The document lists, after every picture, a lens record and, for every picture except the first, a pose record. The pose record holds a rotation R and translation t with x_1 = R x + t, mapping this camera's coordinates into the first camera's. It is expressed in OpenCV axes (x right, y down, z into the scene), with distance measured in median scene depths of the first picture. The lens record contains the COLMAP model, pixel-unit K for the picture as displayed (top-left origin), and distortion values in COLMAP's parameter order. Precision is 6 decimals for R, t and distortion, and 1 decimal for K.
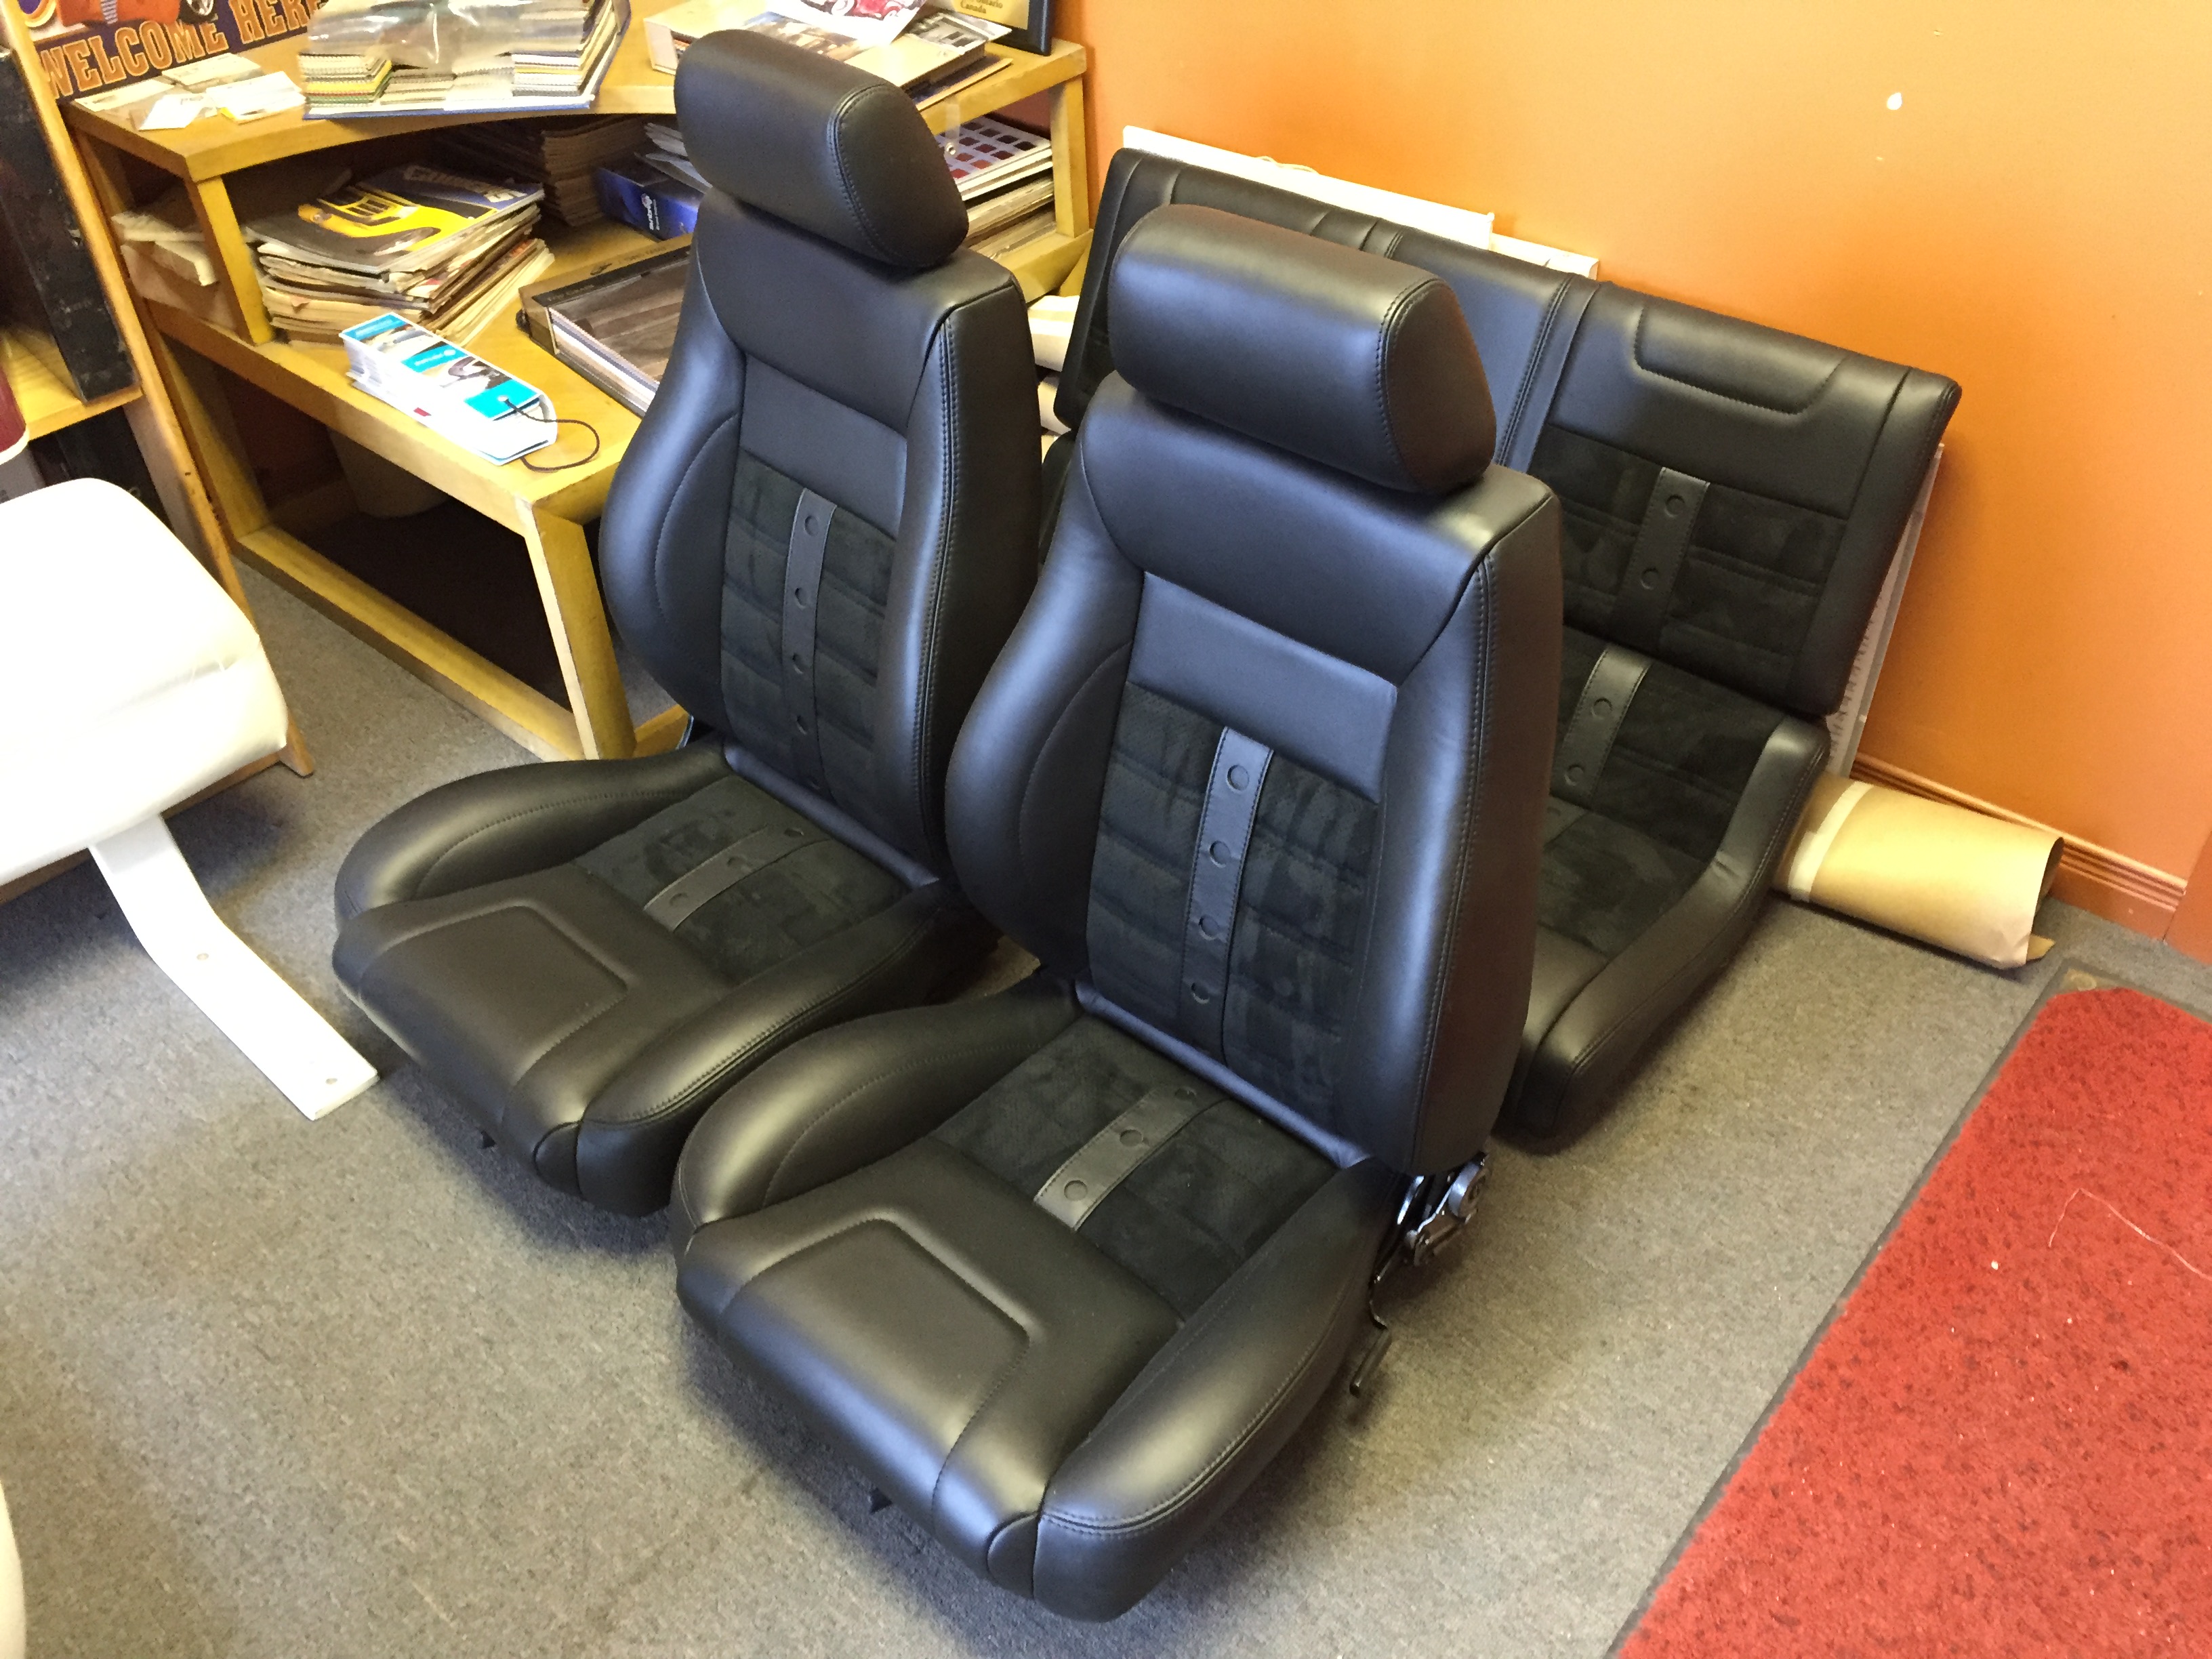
lens RADIAL K [[1896.7, 0, 1106.0], [0, 1896.7, 829.5], [0, 0, 1]] dist [0.068781, -0.100599]
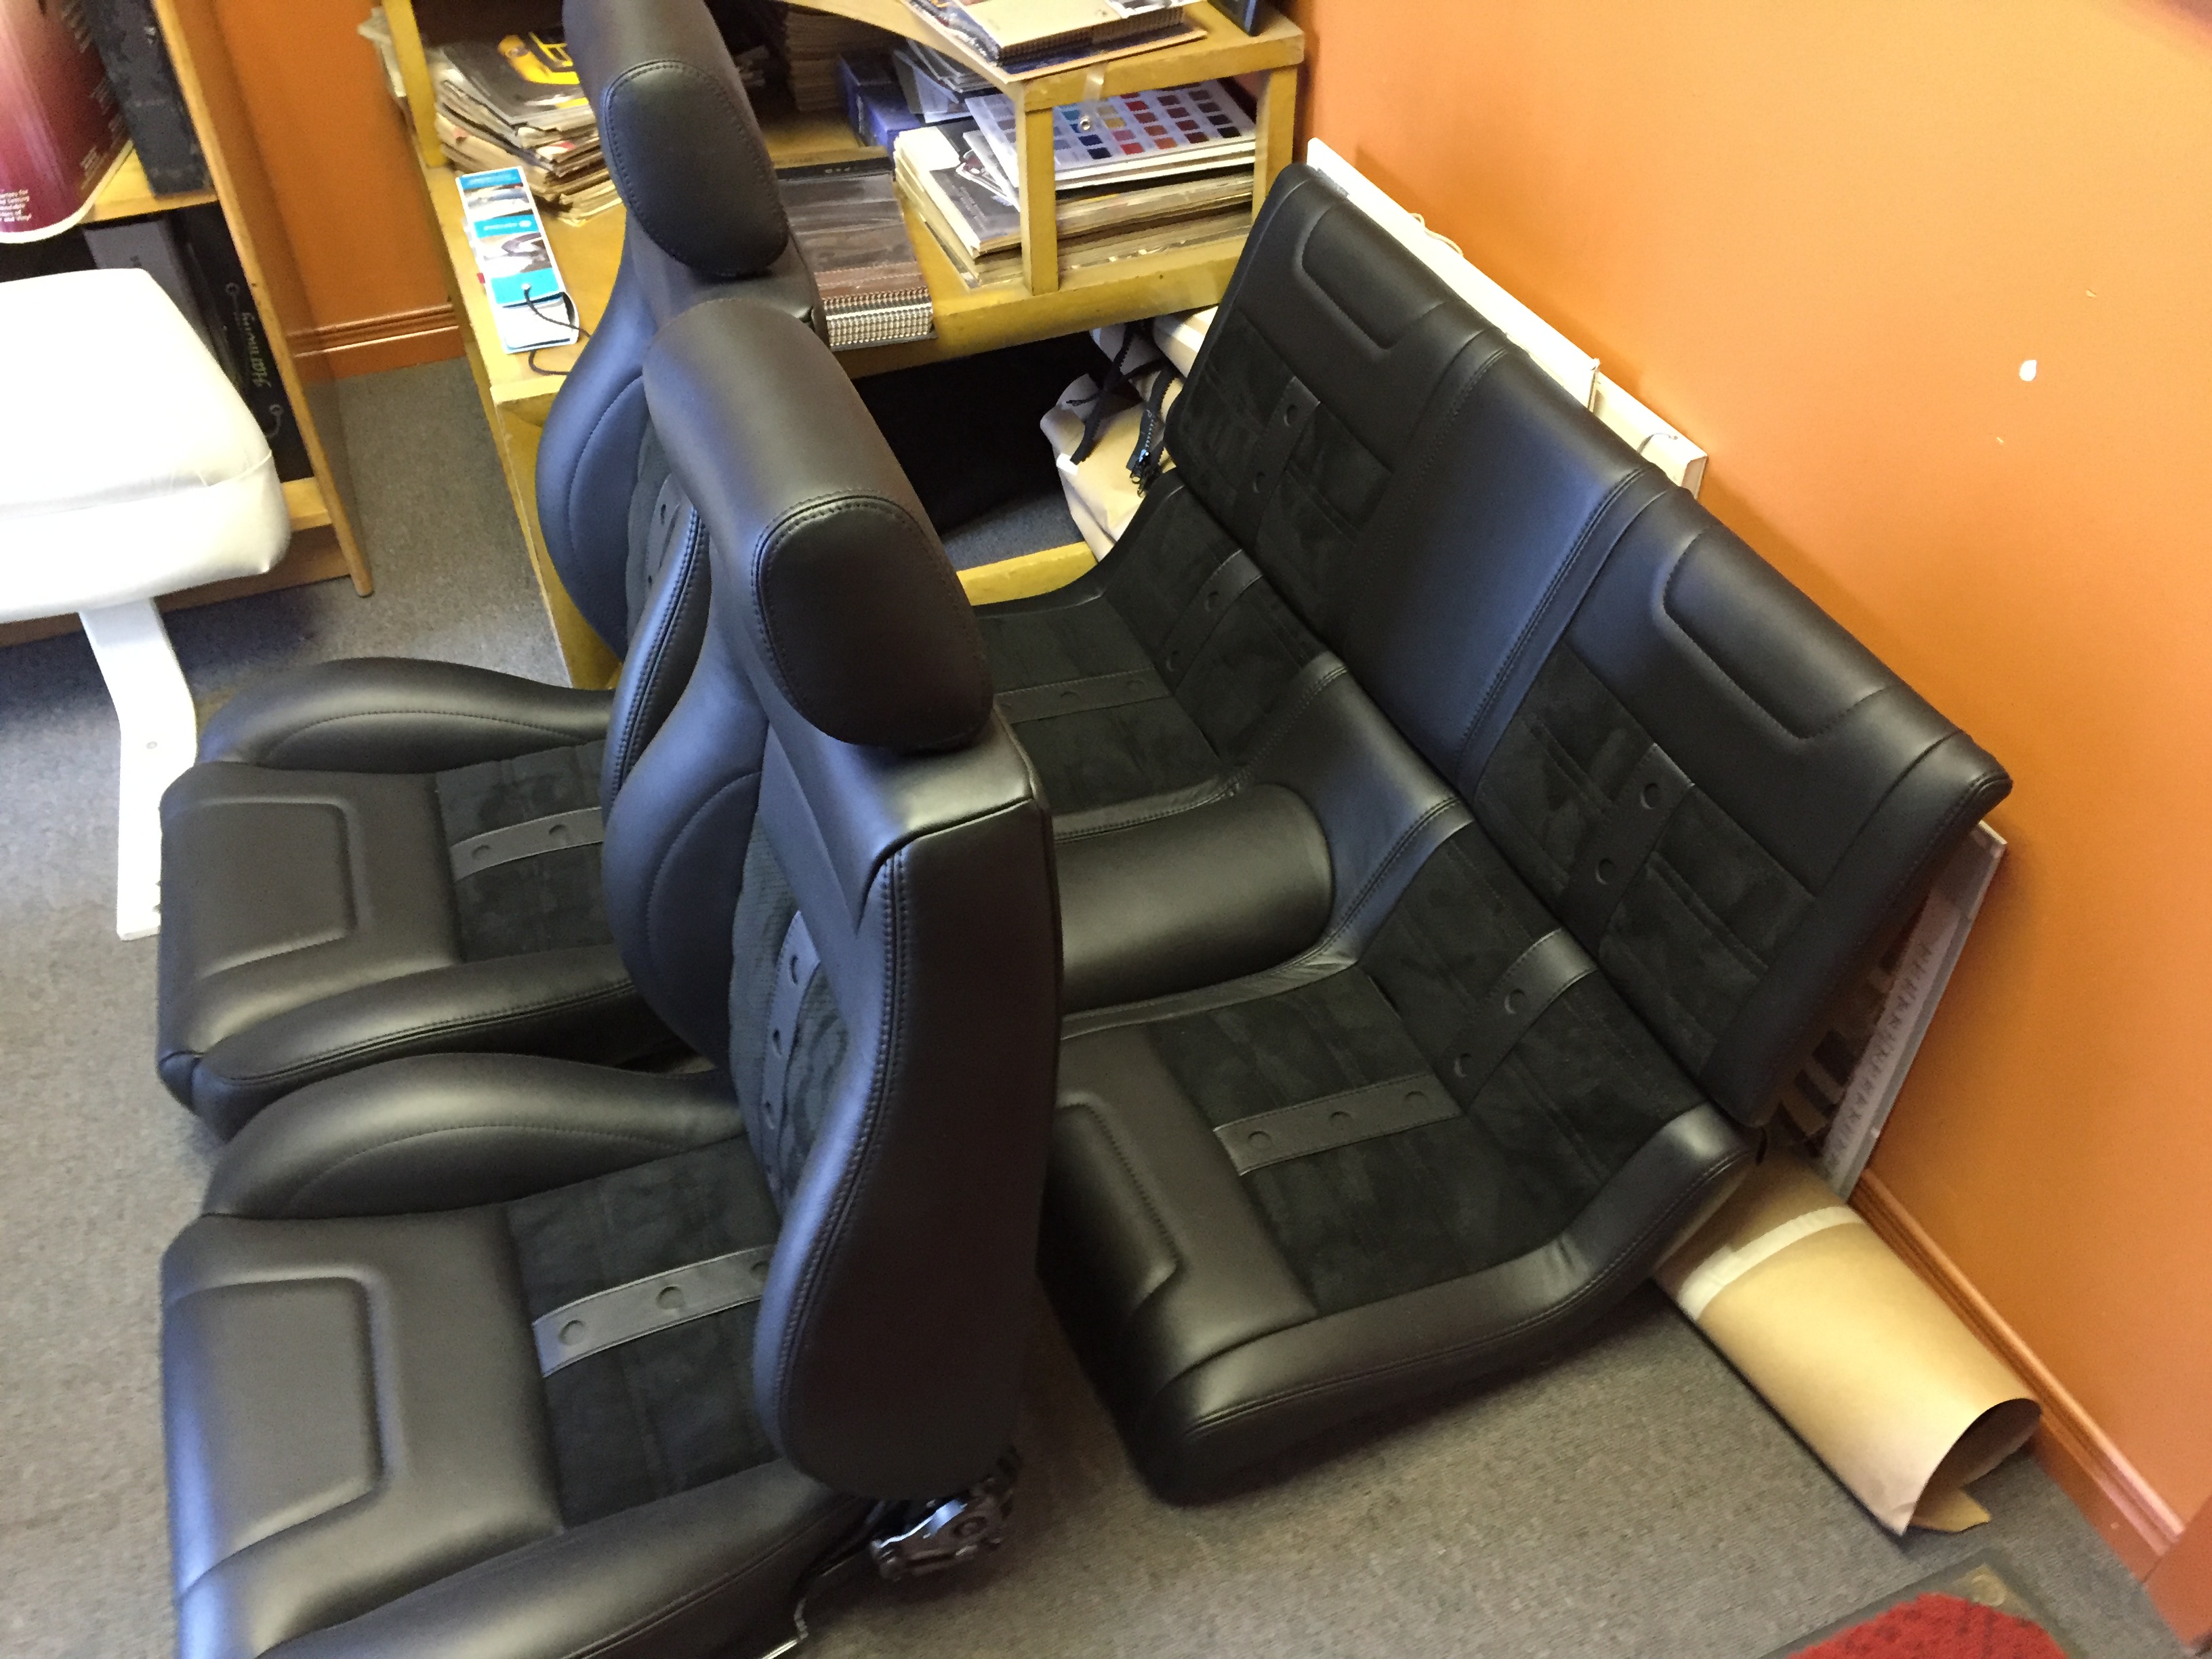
lens RADIAL K [[1896.7, 0, 1106.0], [0, 1896.7, 829.5], [0, 0, 1]] dist [0.068781, -0.100599]
pose [[0.894528, 0.326116, -0.305725, 0.328179], [-0.304715, 0.945263, 0.116735, -0.172706], [0.327060, -0.011263, 0.944936, 0.196437]]
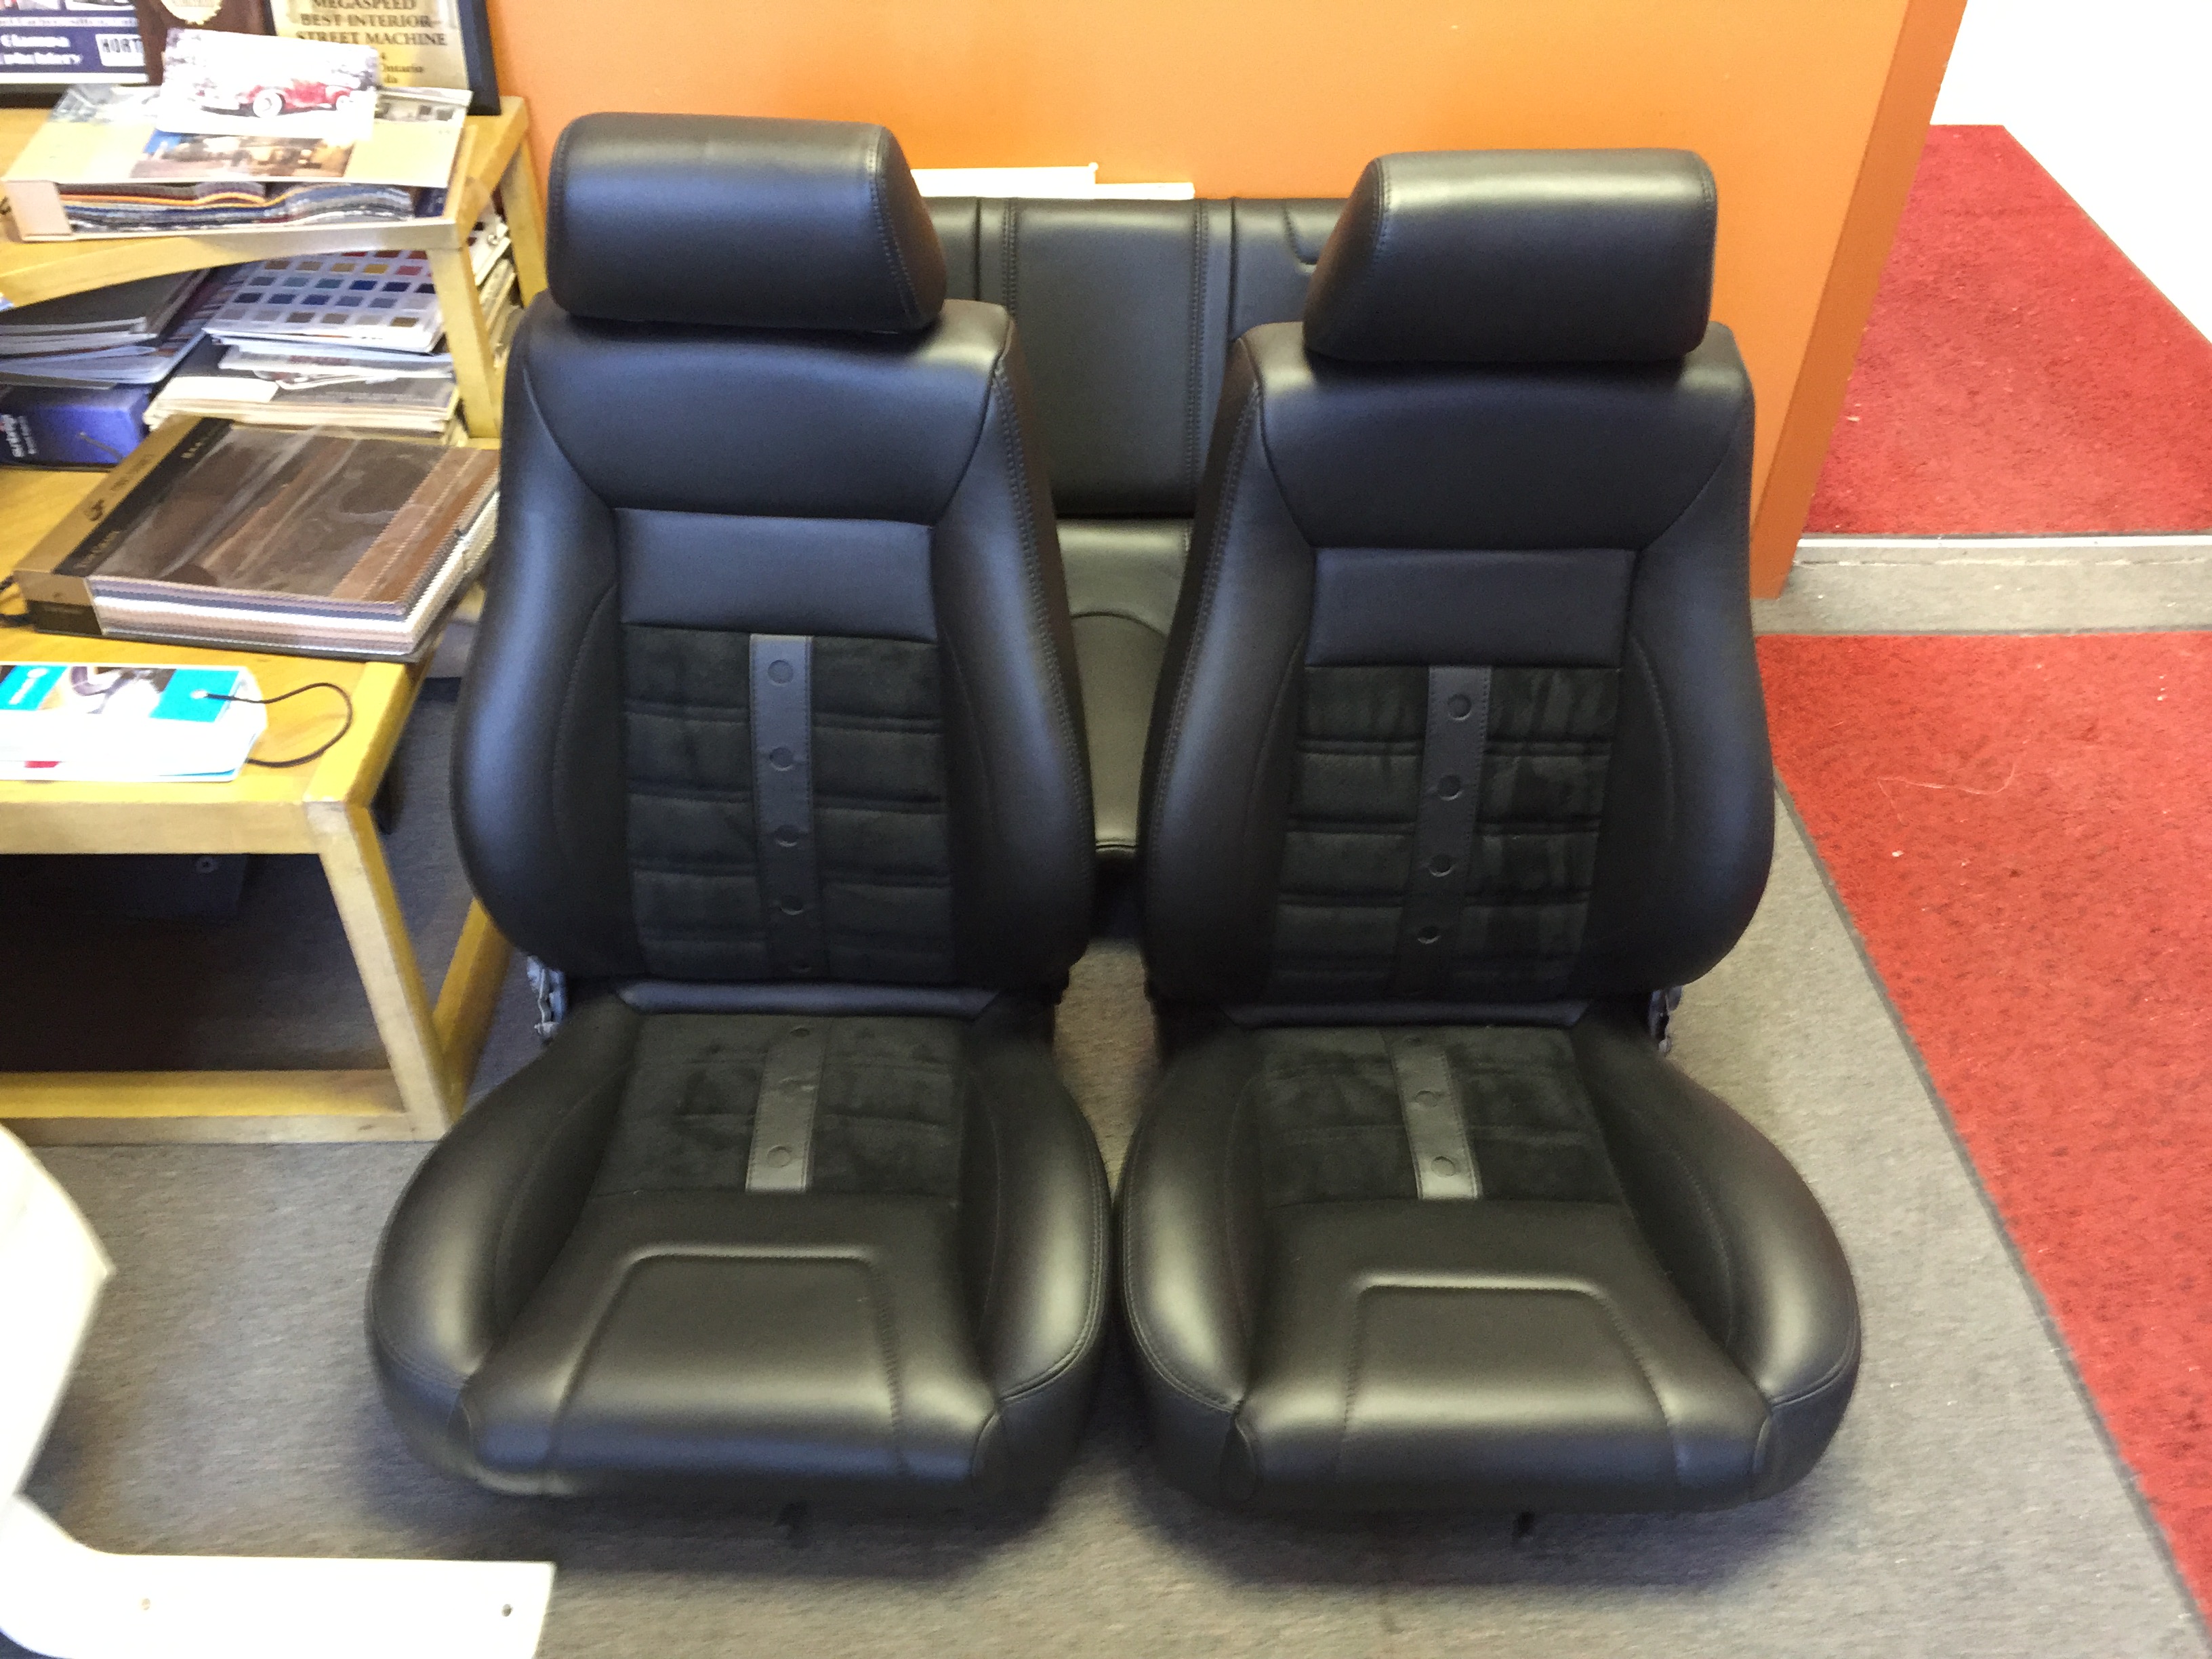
lens RADIAL K [[1882.9, 0, 1106.0], [0, 1882.9, 829.5], [0, 0, 1]] dist [0.081113, -0.092238]
pose [[0.727051, -0.408869, 0.551564, -0.498448], [0.409951, 0.902945, 0.128962, -0.133926], [-0.550760, 0.132352, 0.824103, 0.219989]]
